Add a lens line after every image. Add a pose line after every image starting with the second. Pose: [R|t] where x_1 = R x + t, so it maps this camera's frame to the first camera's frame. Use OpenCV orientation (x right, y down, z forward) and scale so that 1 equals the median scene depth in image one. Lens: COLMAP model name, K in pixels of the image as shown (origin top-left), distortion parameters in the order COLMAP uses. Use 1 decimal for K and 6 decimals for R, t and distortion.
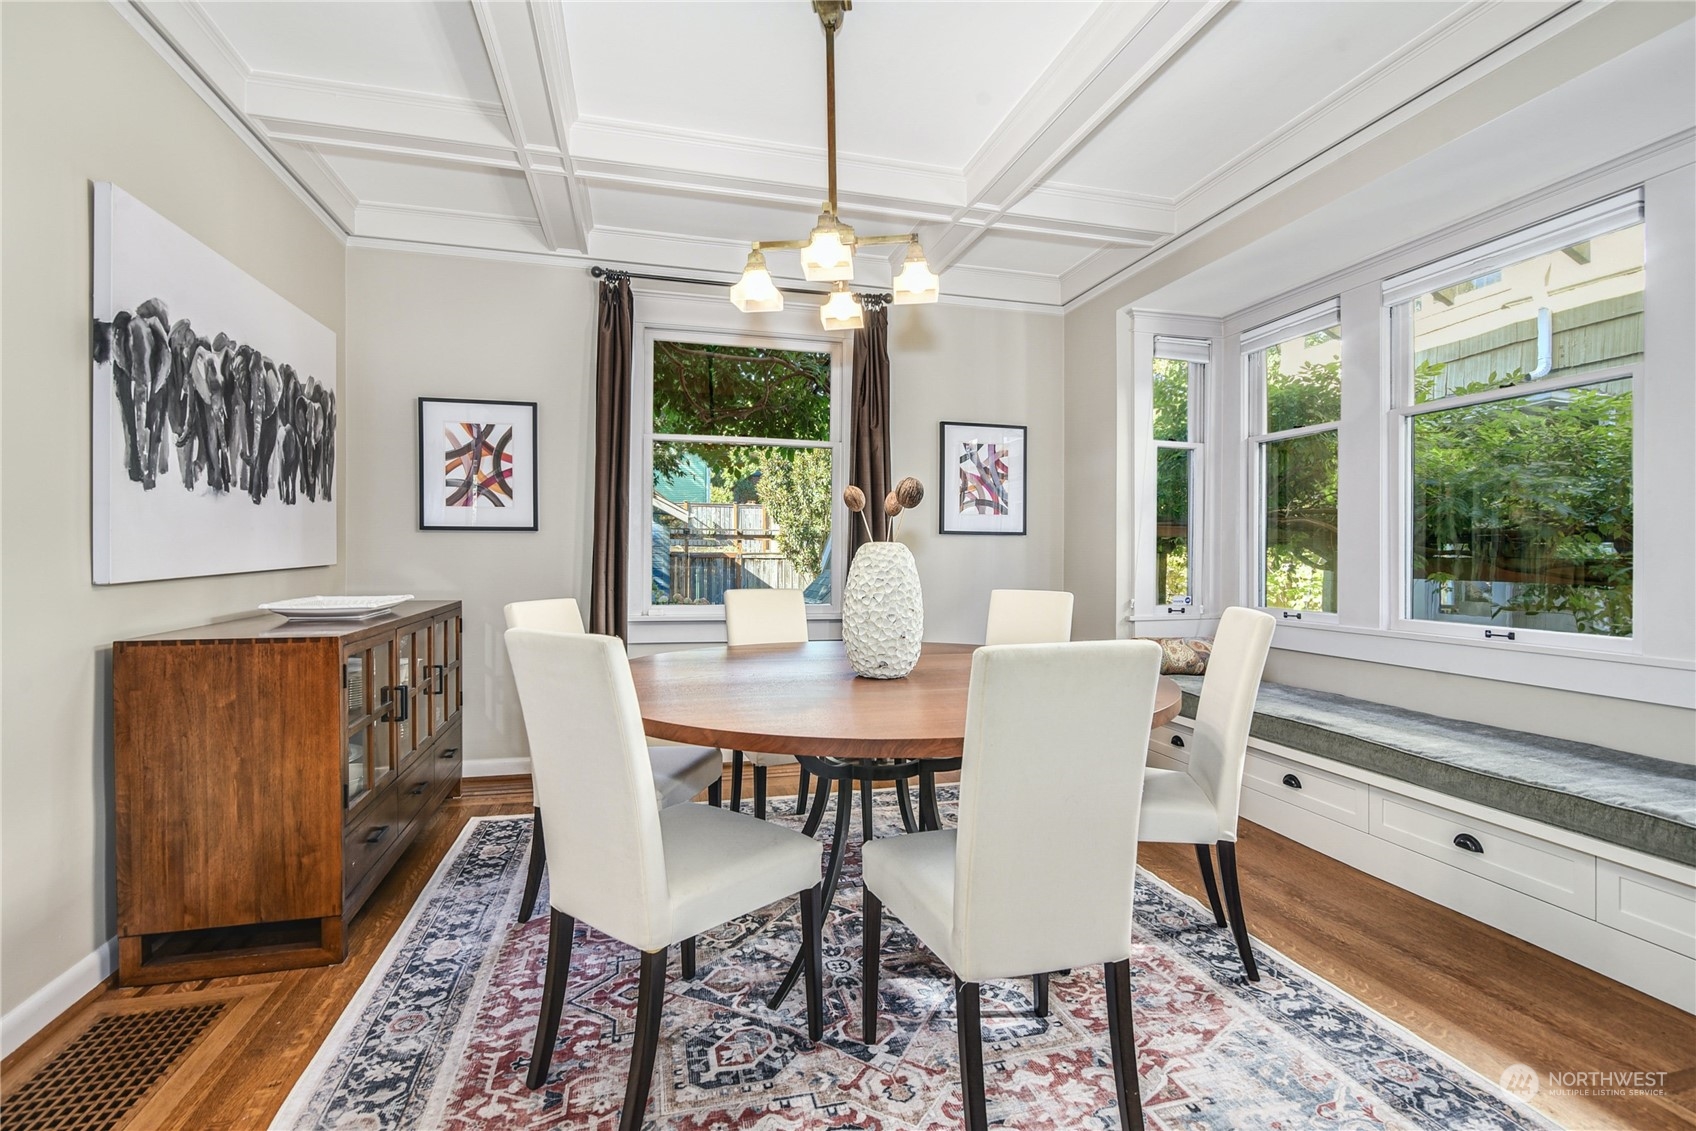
lens RADIAL K [[797.3, 0, 827.9], [0, 797.3, 555.6], [0, 0, 1]] dist [-0.009892, 0.000154]
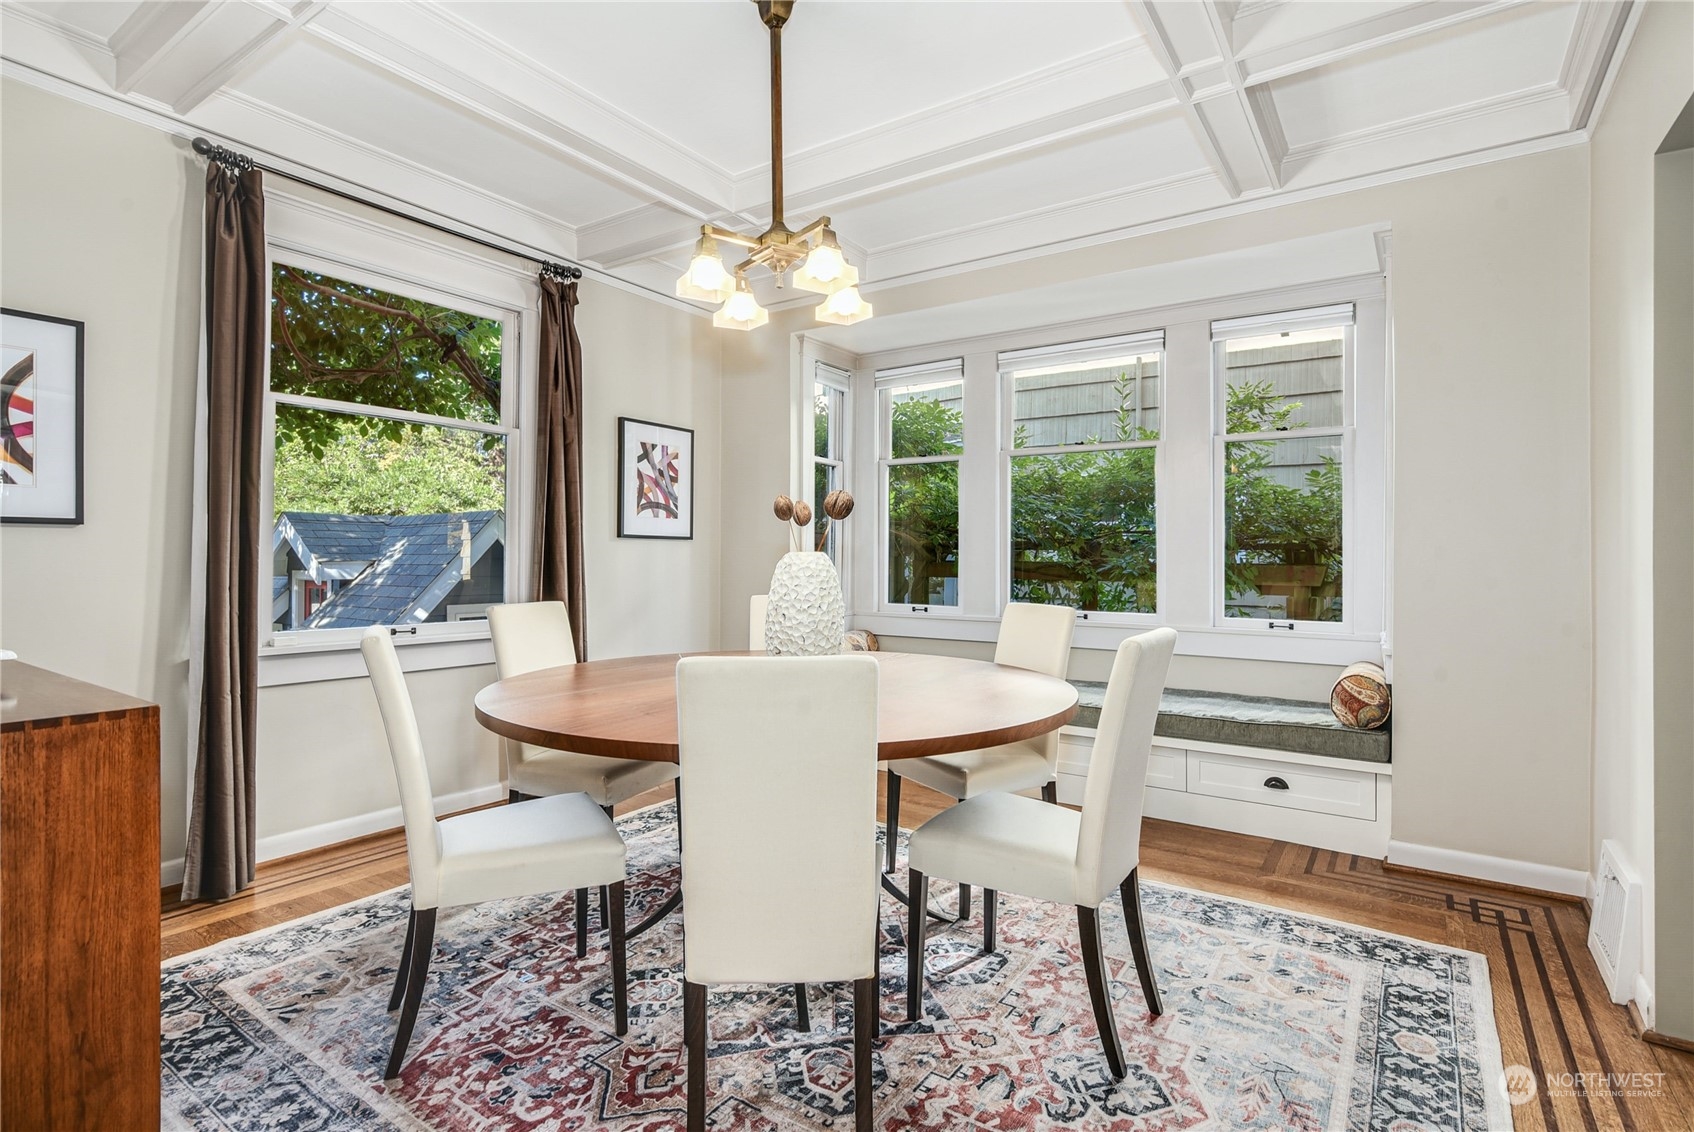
lens RADIAL K [[858.6, 0, 836.7], [0, 858.6, 549.9], [0, 0, 1]] dist [-0.003481, -0.001091]
pose [[0.744685, 0.004993, 0.667397, -0.654465], [-0.000953, 0.999979, -0.006418, -0.012613], [-0.667415, 0.004143, 0.744674, 0.165049]]
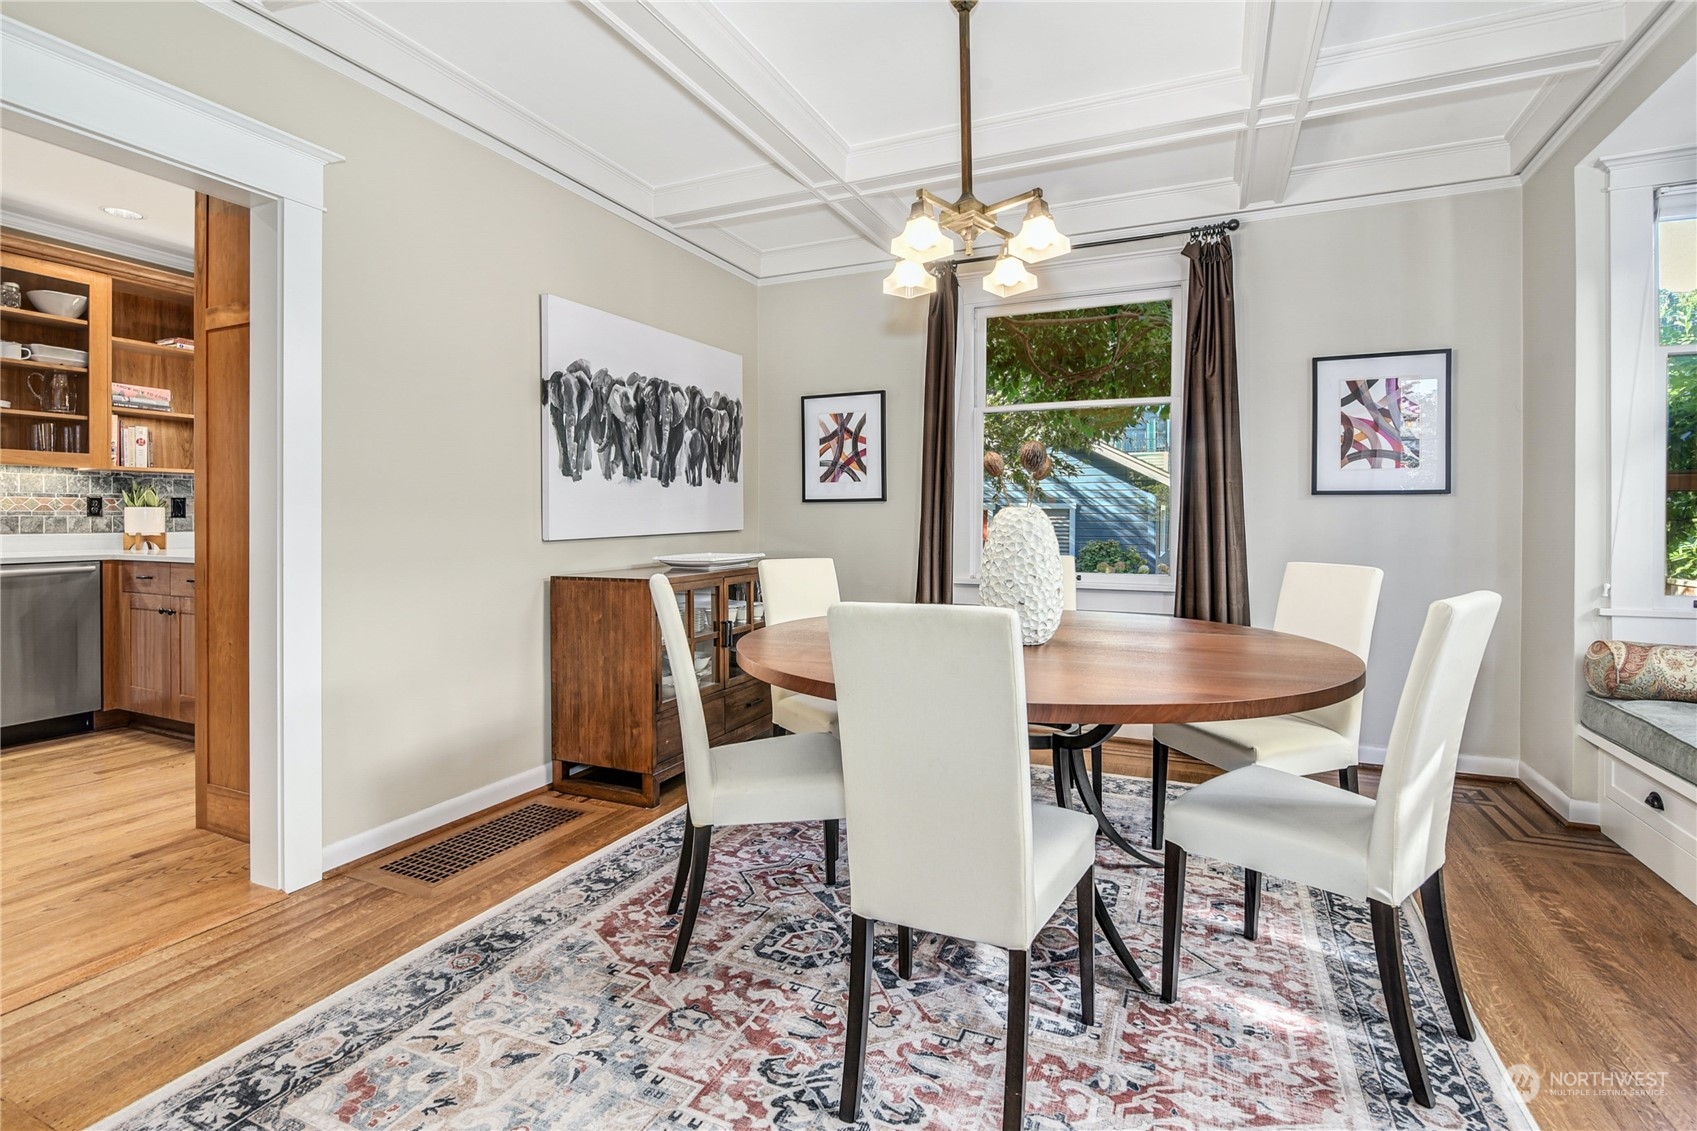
lens RADIAL K [[797.8, 0, 817.6], [0, 797.8, 522.3], [0, 0, 1]] dist [-0.009892, 0.000154]
pose [[0.770076, -0.003726, -0.637942, 0.524114], [0.002633, 0.999993, -0.002663, 0.003893], [0.637947, 0.000371, 0.770080, 0.083952]]
